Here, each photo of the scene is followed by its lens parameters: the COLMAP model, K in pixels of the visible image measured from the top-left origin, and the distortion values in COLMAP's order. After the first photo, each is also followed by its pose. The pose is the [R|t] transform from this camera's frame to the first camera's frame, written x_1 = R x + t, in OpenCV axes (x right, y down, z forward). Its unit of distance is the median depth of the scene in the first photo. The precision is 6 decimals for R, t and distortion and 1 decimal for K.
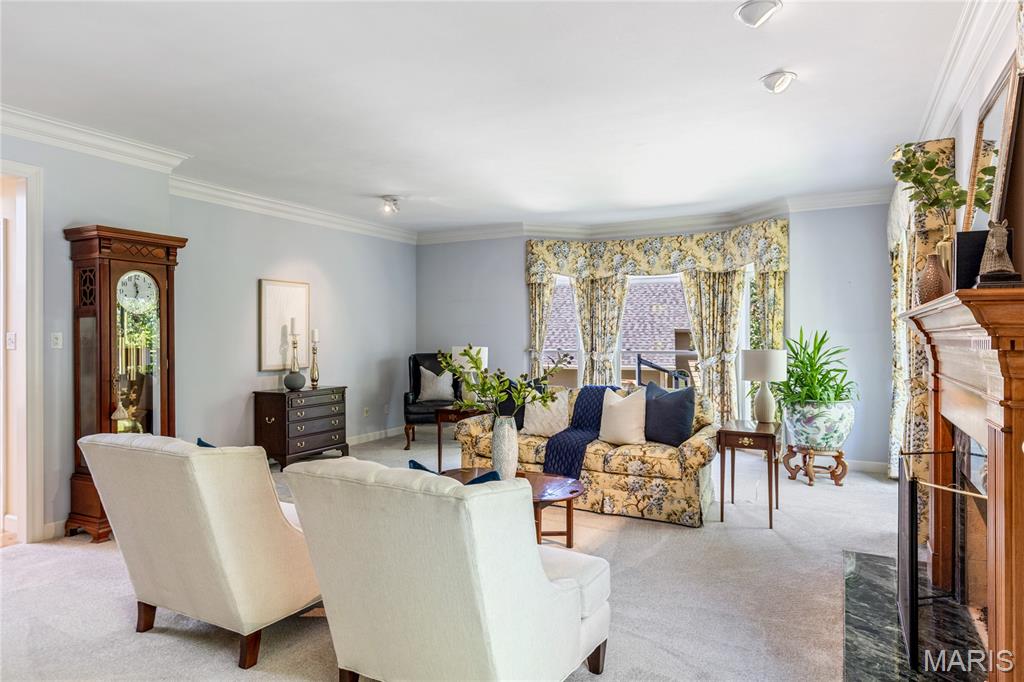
lens RADIAL K [[602.2, 0, 512.8], [0, 602.2, 336.9], [0, 0, 1]] dist [-0.000644, 0.000463]
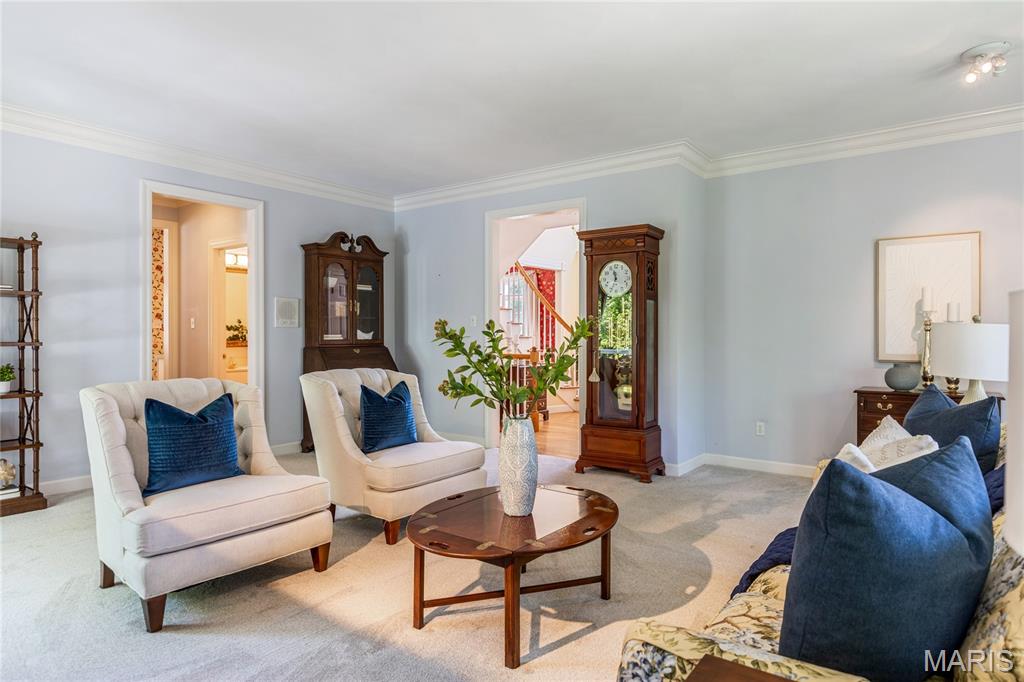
lens RADIAL K [[602.2, 0, 507.8], [0, 602.2, 334.8], [0, 0, 1]] dist [-0.000644, 0.000463]
pose [[-0.159123, 0.006808, -0.987235, 0.590256], [-0.005842, 0.999952, 0.007837, 0.028808], [0.987241, 0.007014, -0.159076, 0.972094]]
